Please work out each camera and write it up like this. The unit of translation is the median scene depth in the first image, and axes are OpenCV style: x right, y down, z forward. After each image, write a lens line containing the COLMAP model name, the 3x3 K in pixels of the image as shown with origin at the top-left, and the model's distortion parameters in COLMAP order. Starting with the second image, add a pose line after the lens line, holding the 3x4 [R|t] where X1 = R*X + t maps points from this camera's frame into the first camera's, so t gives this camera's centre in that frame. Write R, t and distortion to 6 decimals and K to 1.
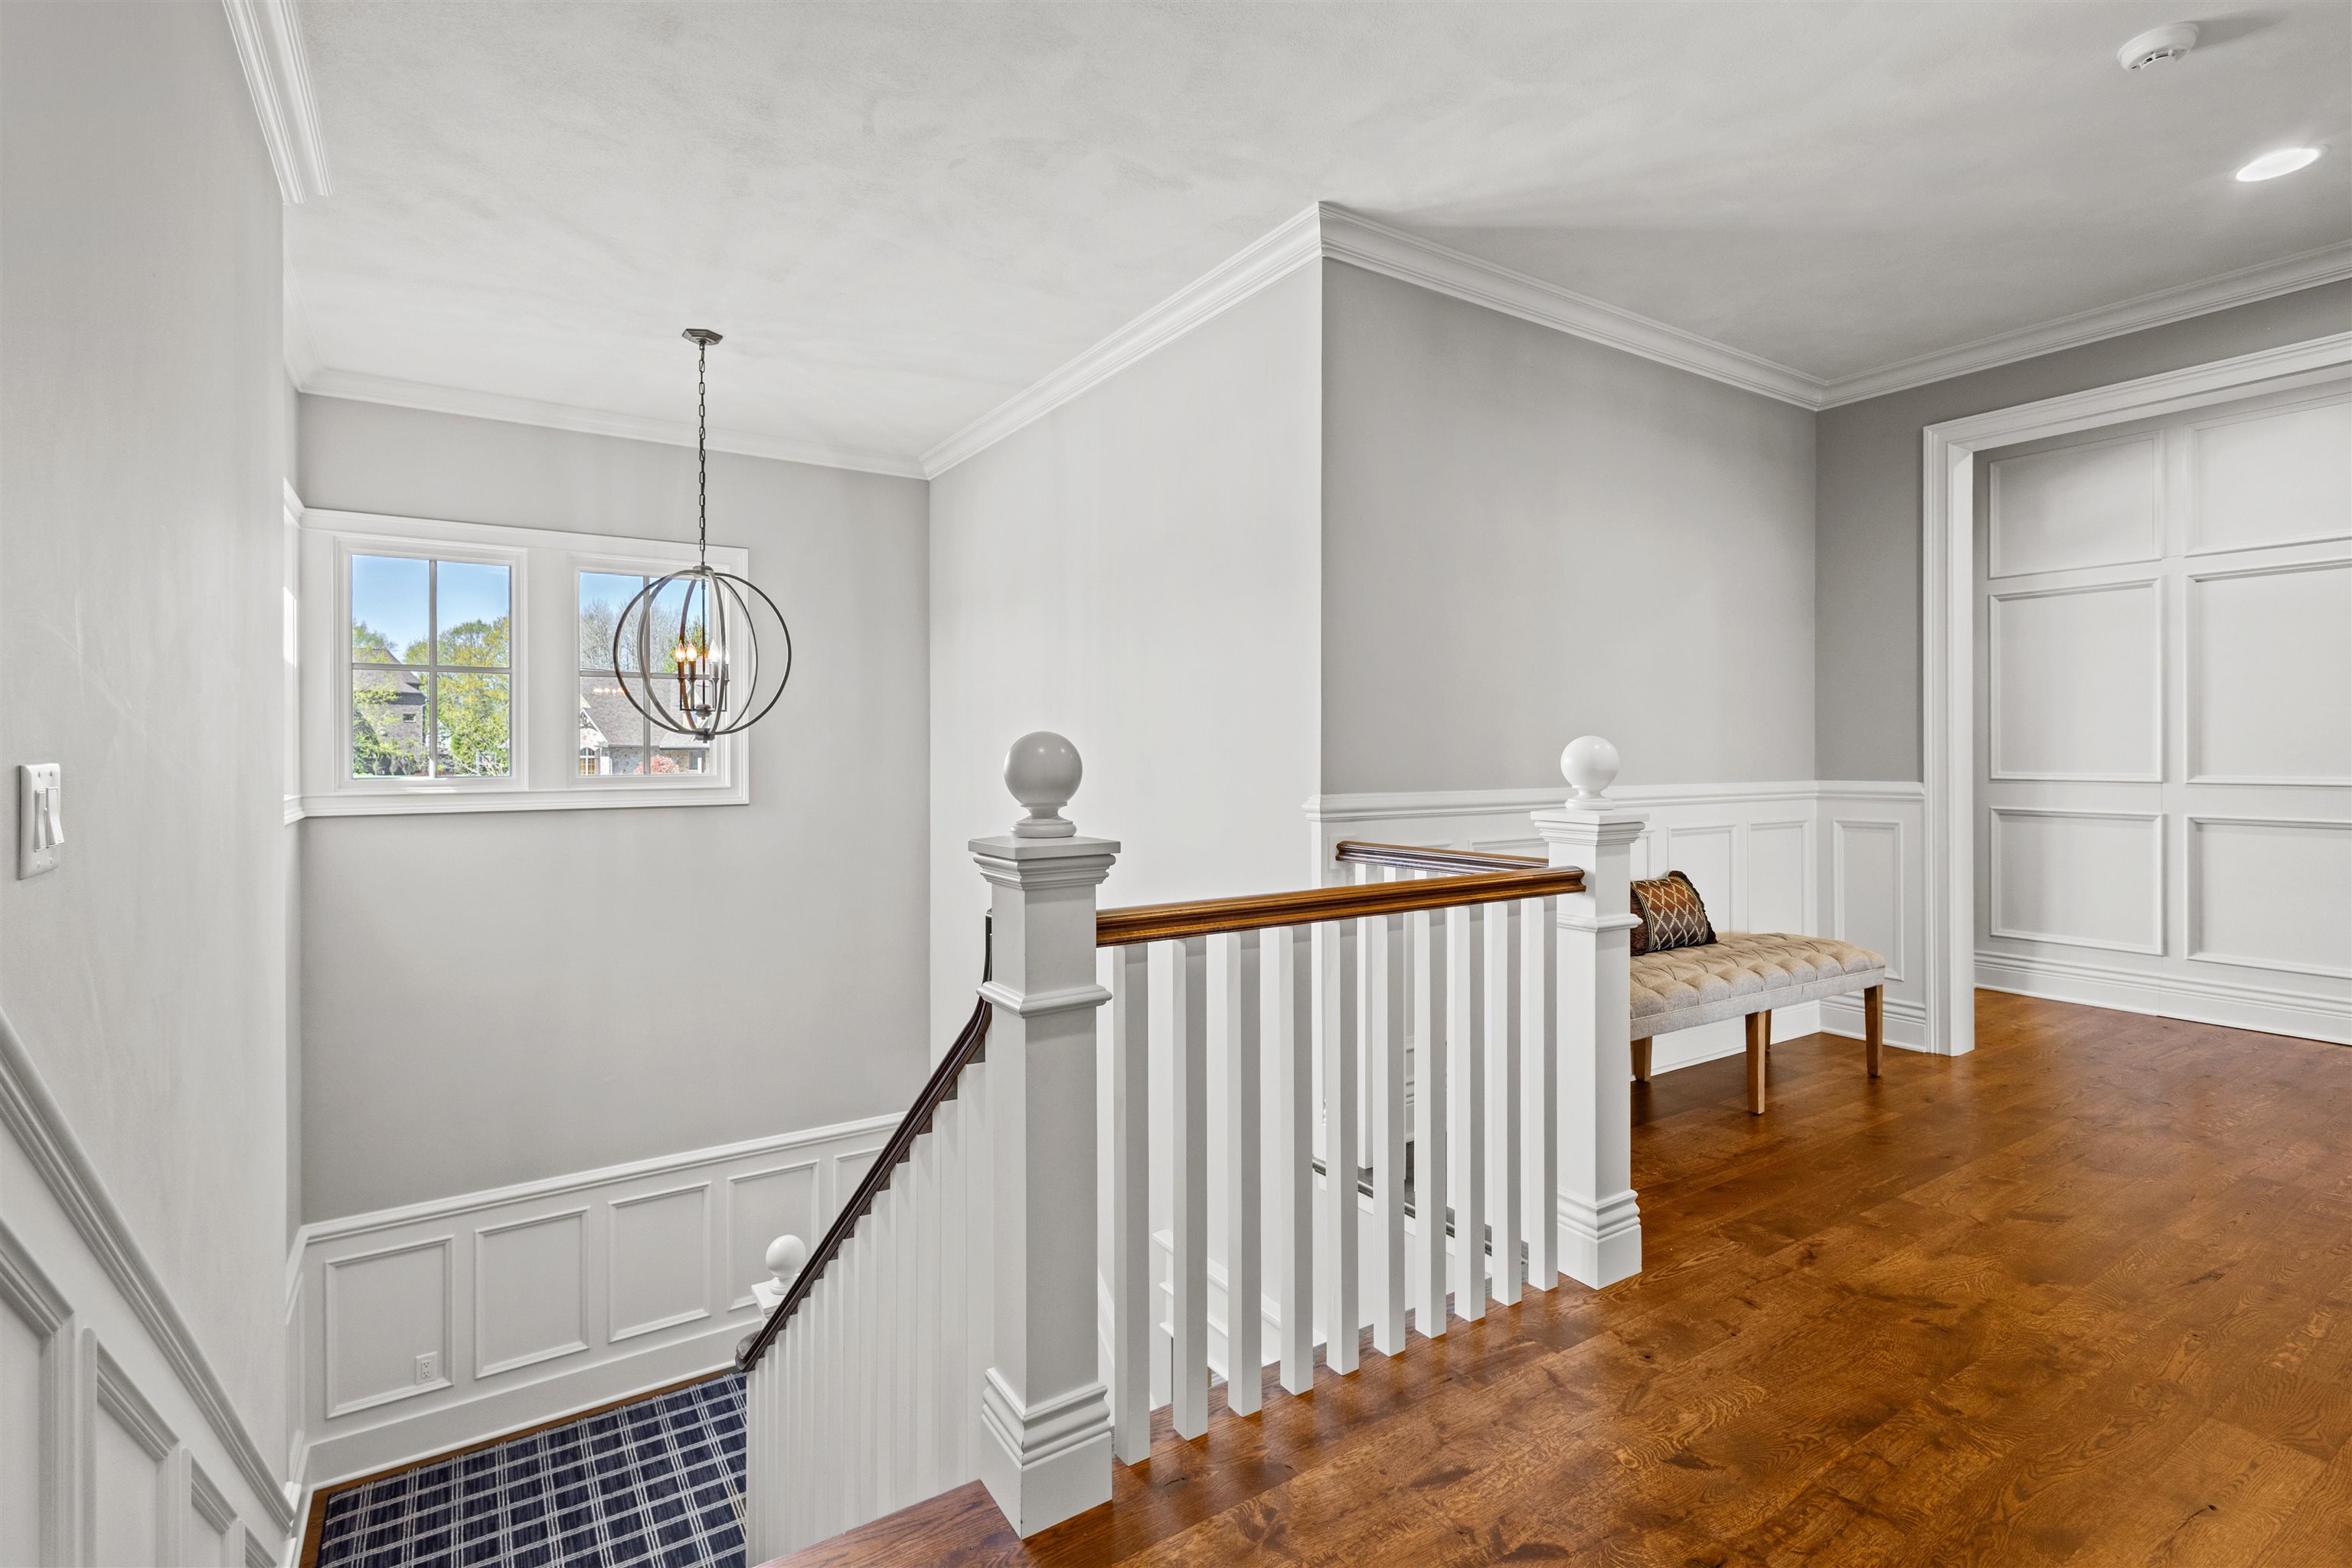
lens RADIAL K [[1095.3, 0, 1174.6], [0, 1095.3, 746.9], [0, 0, 1]] dist [0.017411, -0.006763]
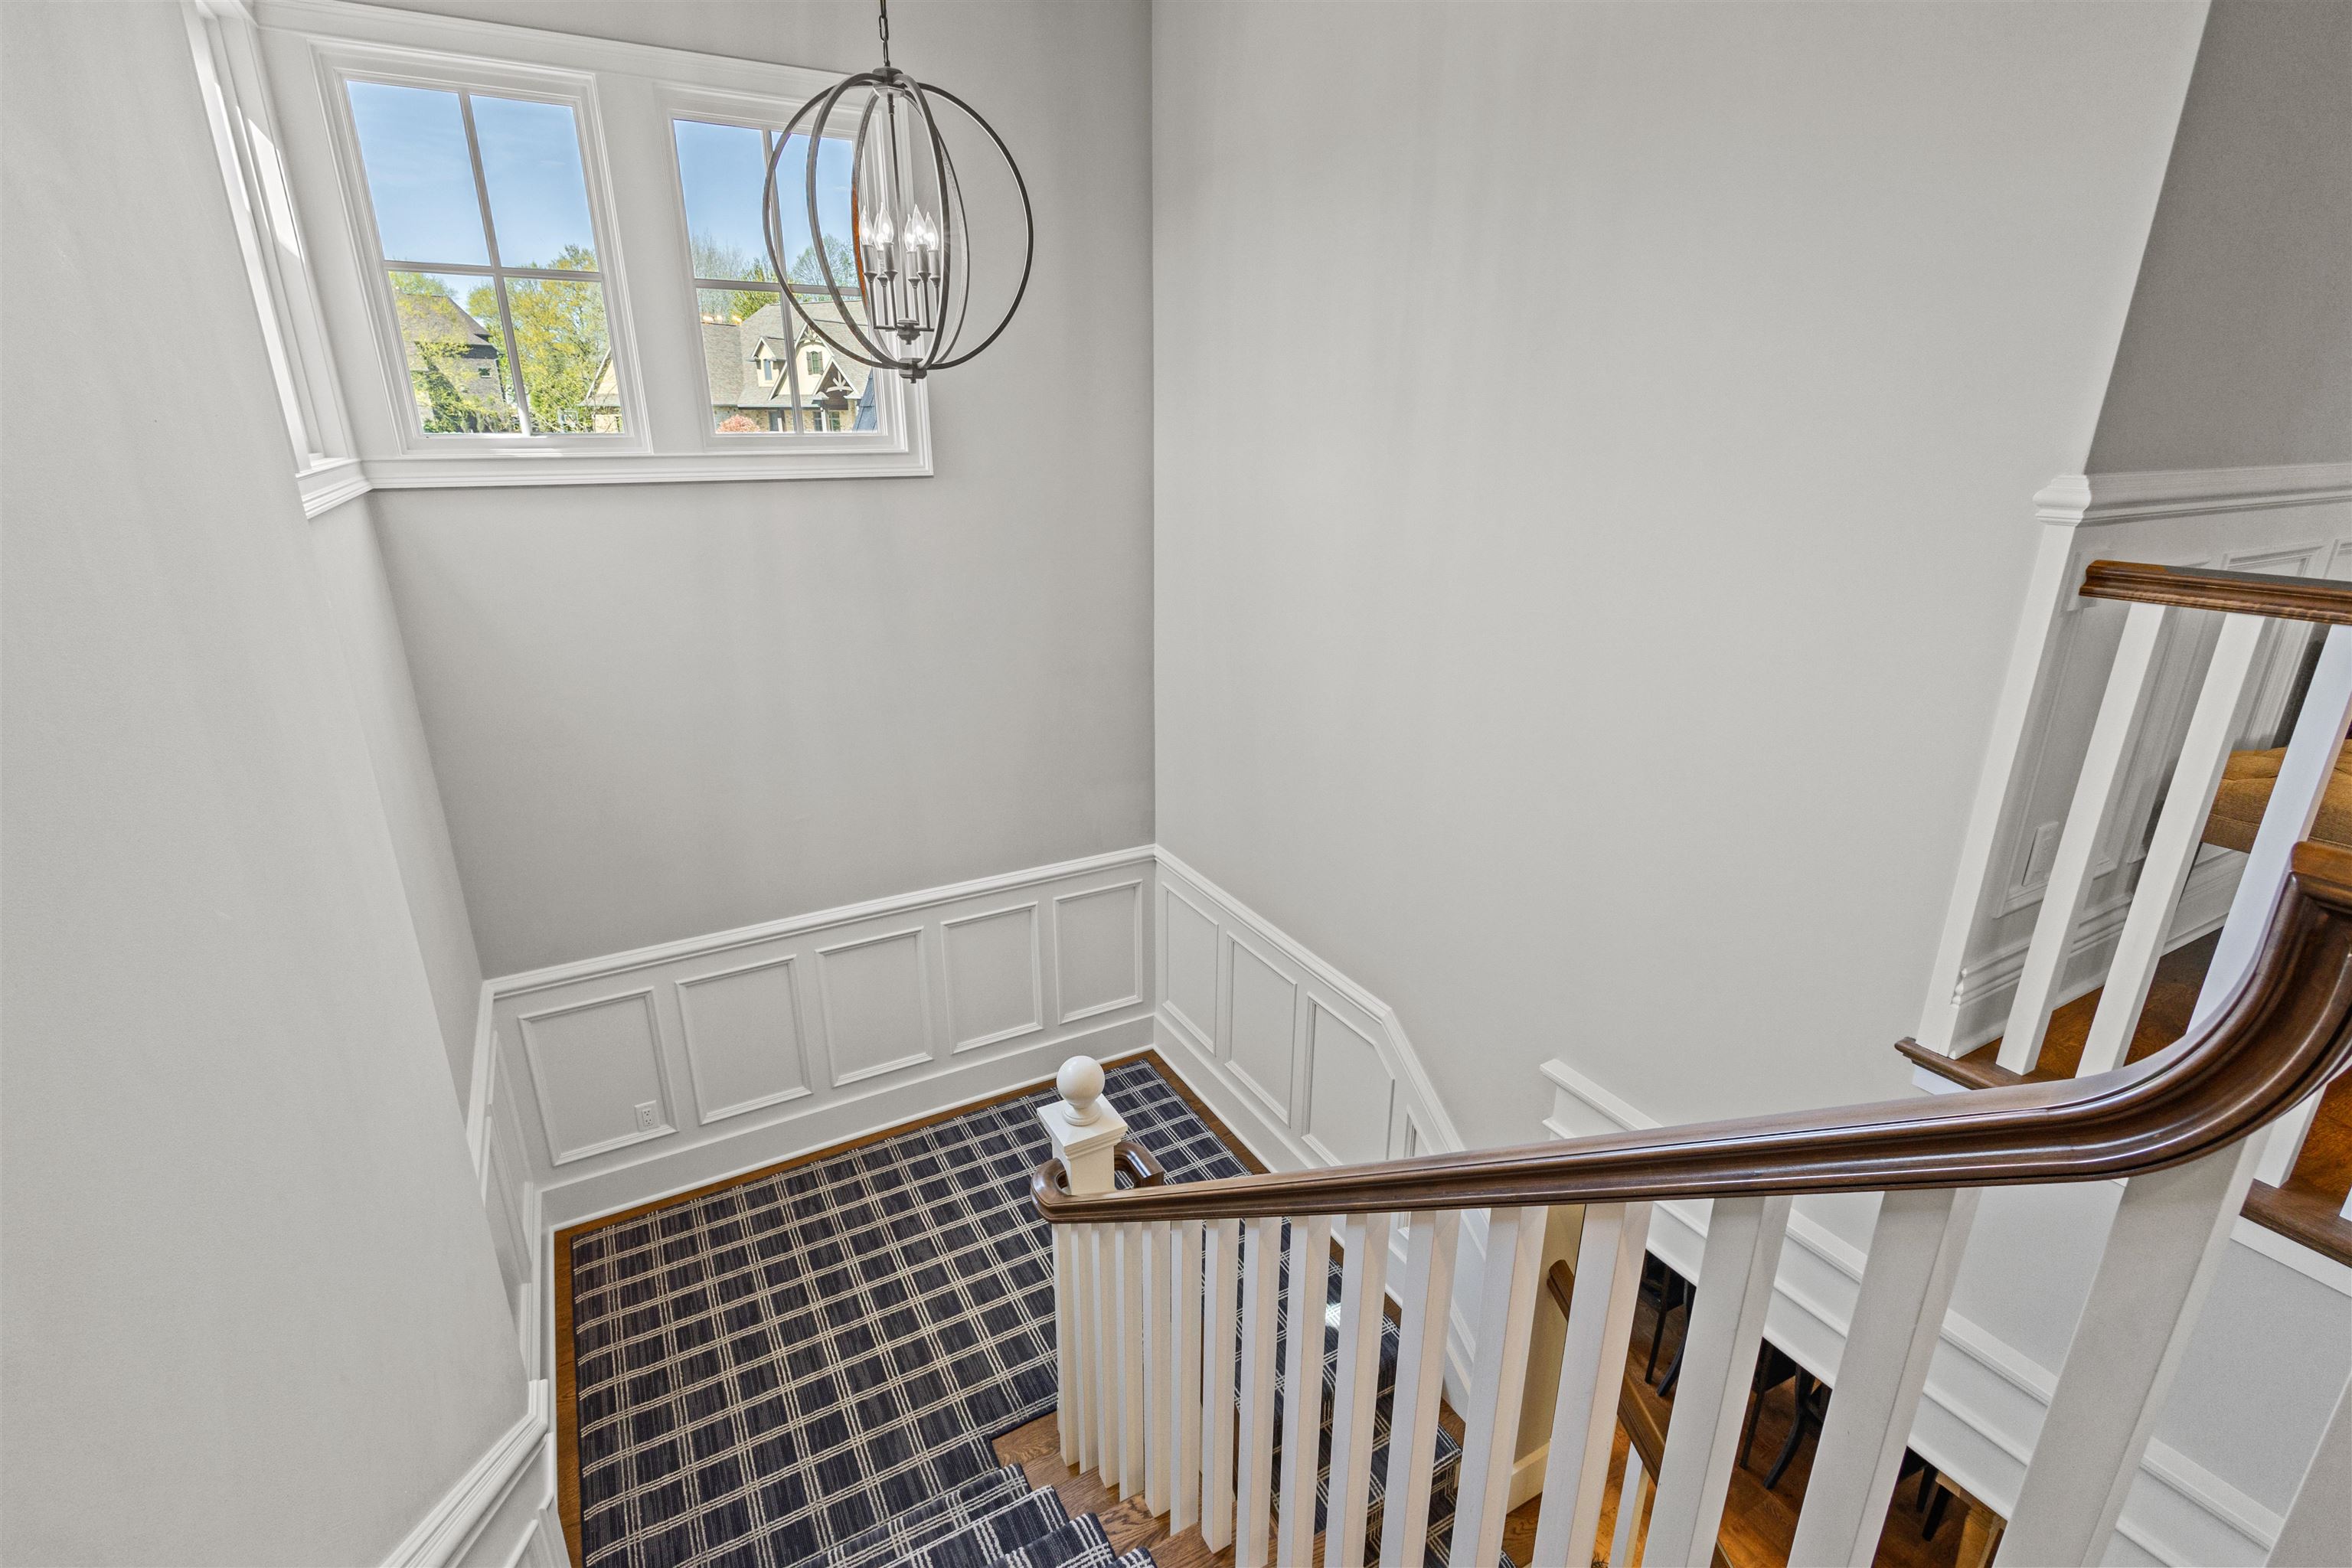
lens RADIAL K [[1085.2, 0, 1176.0], [0, 1085.2, 784.0], [0, 0, 1]] dist [0.010798, -0.000152]
pose [[0.997417, 0.026937, -0.066591, -0.193496], [-0.003732, 0.945207, 0.326450, 0.009048], [0.071736, -0.325358, 0.942866, 0.278941]]
